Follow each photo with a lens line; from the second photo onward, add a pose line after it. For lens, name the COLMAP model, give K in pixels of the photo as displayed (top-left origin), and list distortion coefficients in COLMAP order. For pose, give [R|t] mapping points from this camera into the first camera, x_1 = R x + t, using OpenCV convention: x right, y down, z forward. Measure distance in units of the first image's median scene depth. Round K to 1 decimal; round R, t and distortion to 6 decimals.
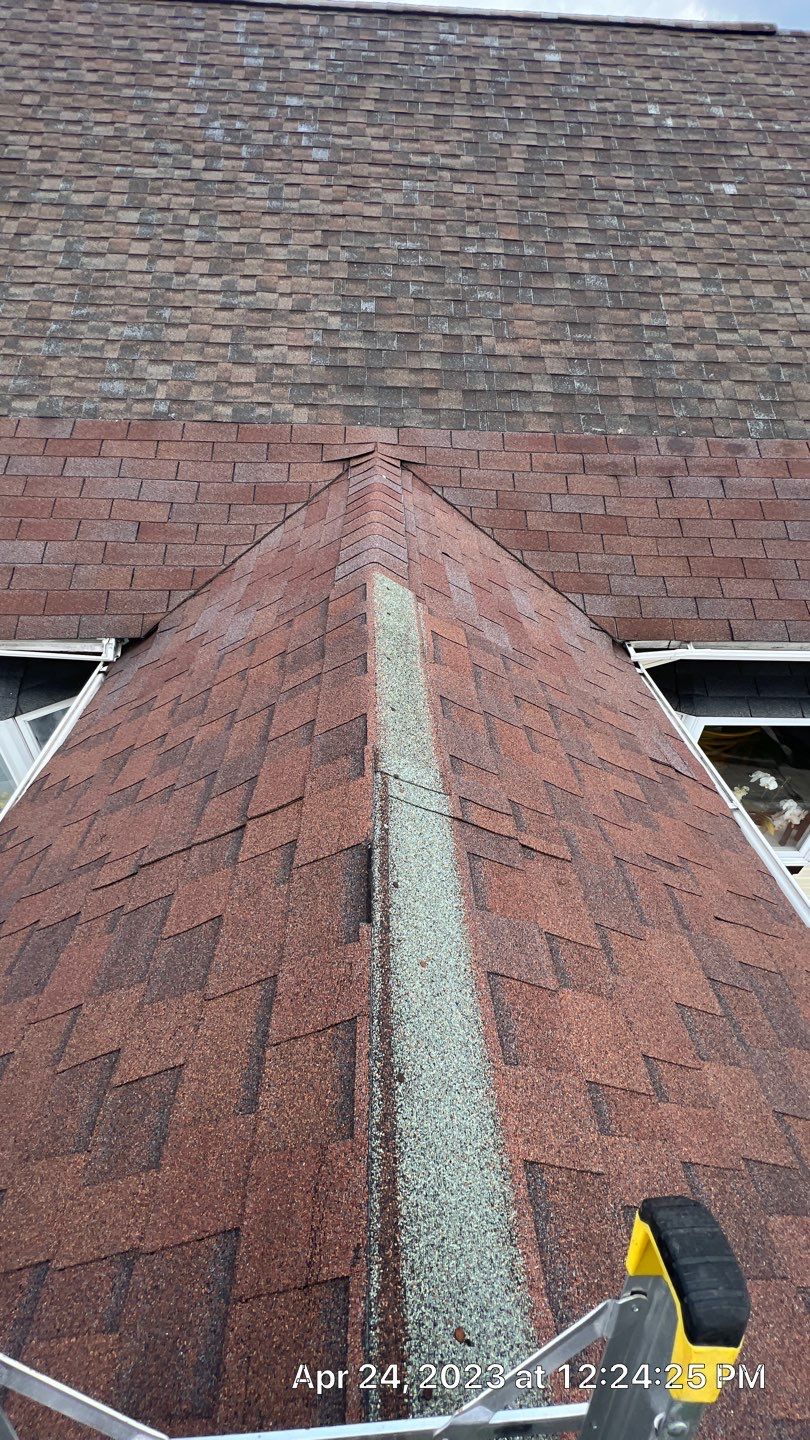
lens RADIAL K [[576.7, 0, 406.1], [0, 576.7, 716.5], [0, 0, 1]] dist [-0.001308, 0.000271]
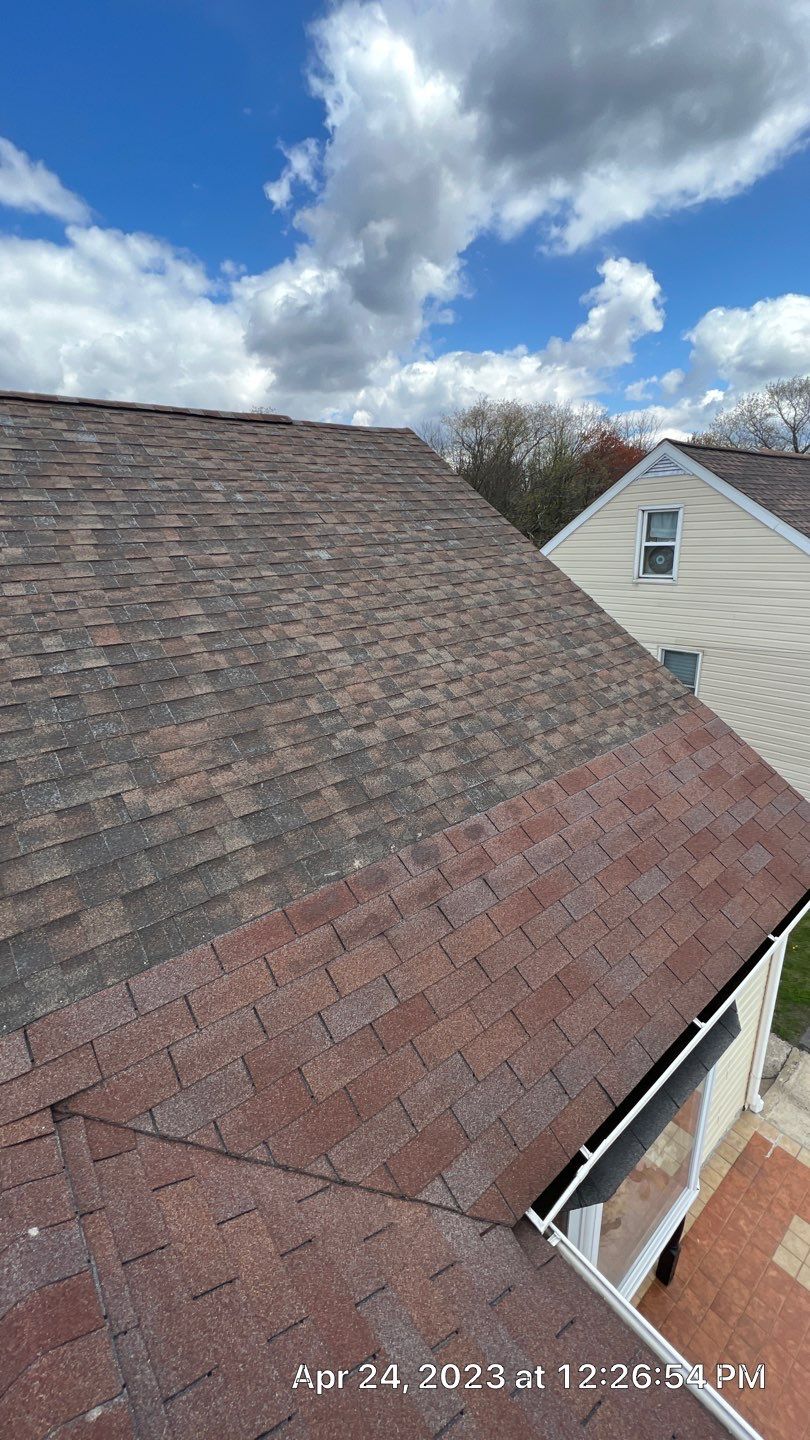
lens RADIAL K [[576.7, 0, 406.1], [0, 576.7, 716.5], [0, 0, 1]] dist [-0.001308, 0.000271]
pose [[0.785073, -0.245366, 0.568732, 0.028085], [0.412823, 0.891802, -0.185111, -0.437901], [-0.461776, 0.380111, 0.801423, 0.239161]]
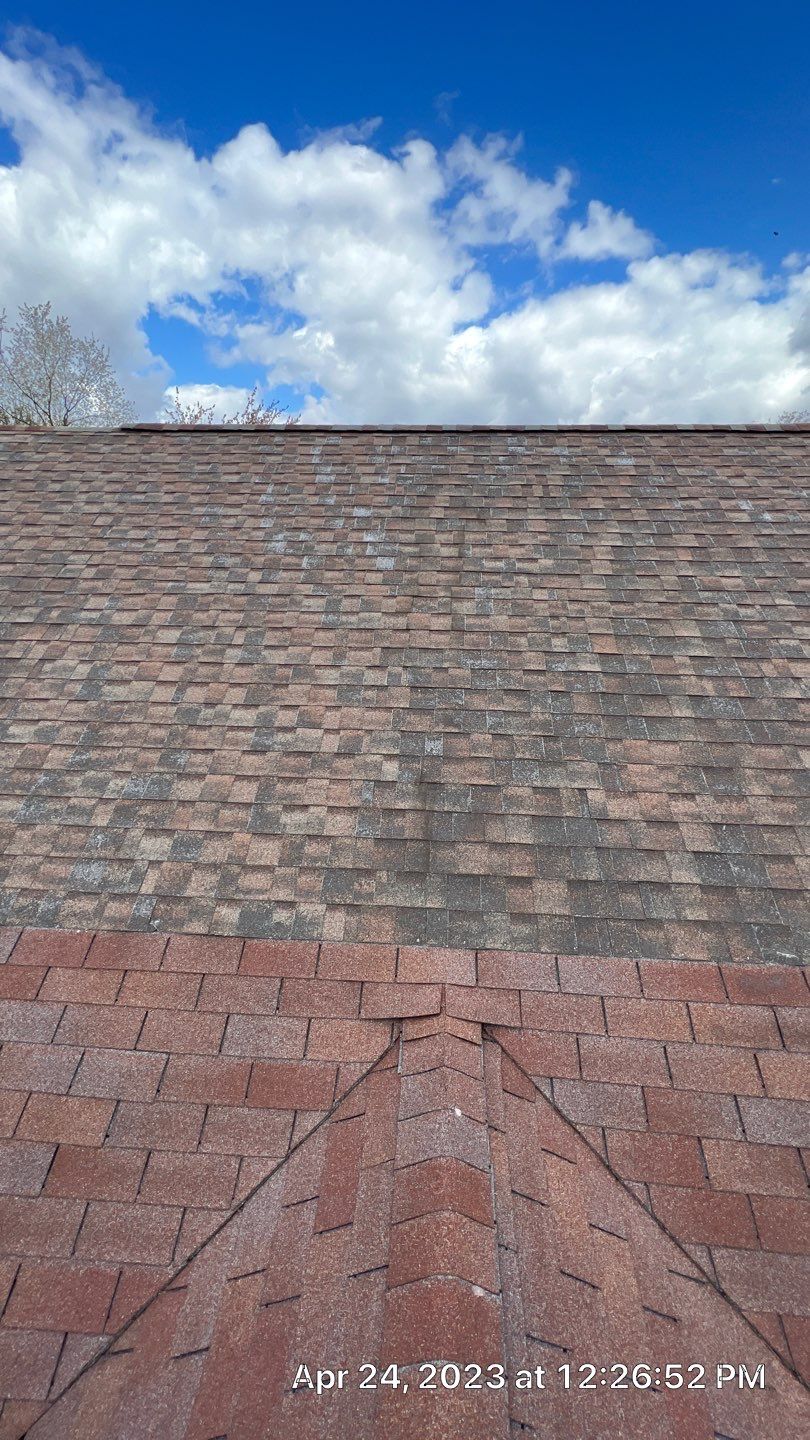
lens RADIAL K [[576.7, 0, 406.1], [0, 576.7, 716.5], [0, 0, 1]] dist [-0.001308, 0.000271]
pose [[0.995732, 0.006111, -0.092084, -0.029828], [-0.037723, 0.937594, -0.345680, -0.444552], [0.084225, 0.347679, 0.933823, 0.232786]]
